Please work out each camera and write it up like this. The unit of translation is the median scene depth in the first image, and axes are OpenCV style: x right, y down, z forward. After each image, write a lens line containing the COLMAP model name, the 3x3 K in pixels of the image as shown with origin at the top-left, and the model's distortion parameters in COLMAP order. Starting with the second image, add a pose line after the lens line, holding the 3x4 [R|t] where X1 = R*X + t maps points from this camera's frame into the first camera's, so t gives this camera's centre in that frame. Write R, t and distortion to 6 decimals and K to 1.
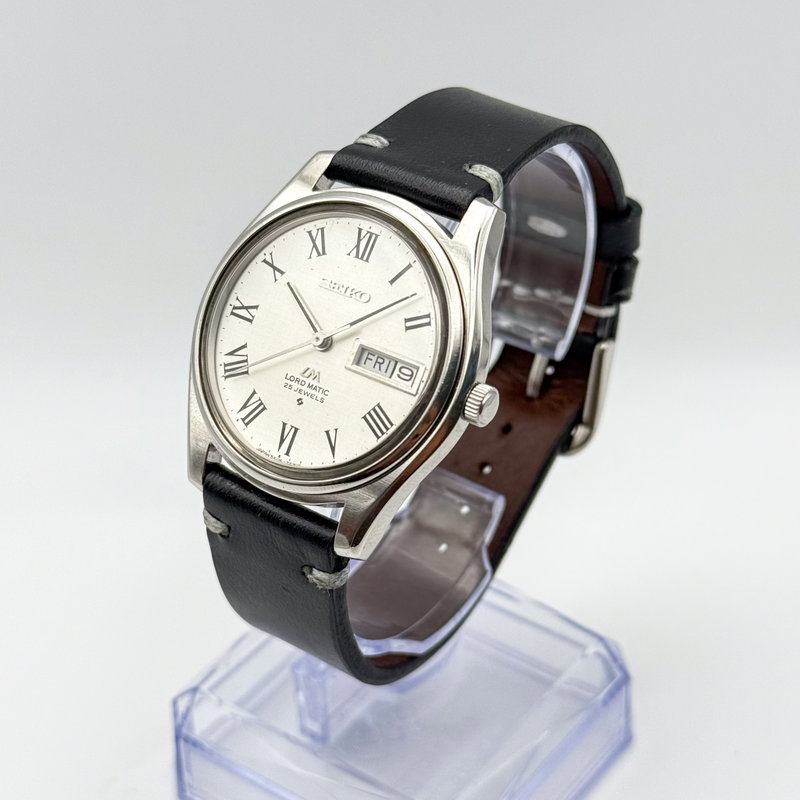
lens RADIAL K [[1689.2, 0, 400.2], [0, 1689.2, 404.0], [0, 0, 1]] dist [0.315641, 0.000000]
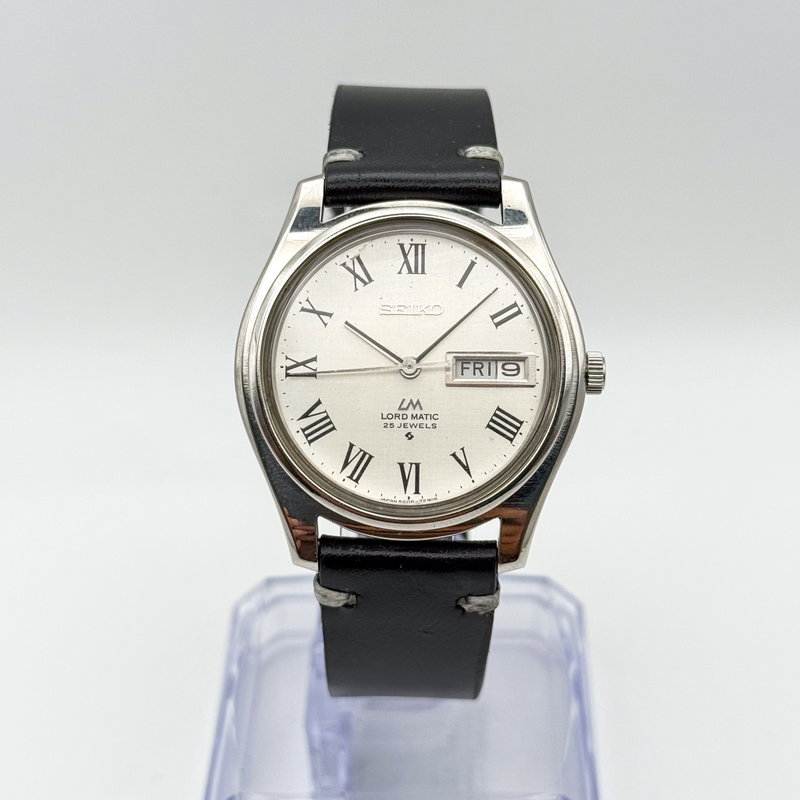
lens RADIAL K [[1689.2, 0, 395.5], [0, 1689.2, 378.5], [0, 0, 1]] dist [0.315641, 0.000000]
pose [[0.823576, -0.327734, 0.462941, -0.483851], [0.322614, 0.941959, 0.092916, -0.119844], [-0.466523, 0.072828, 0.881506, 0.168109]]
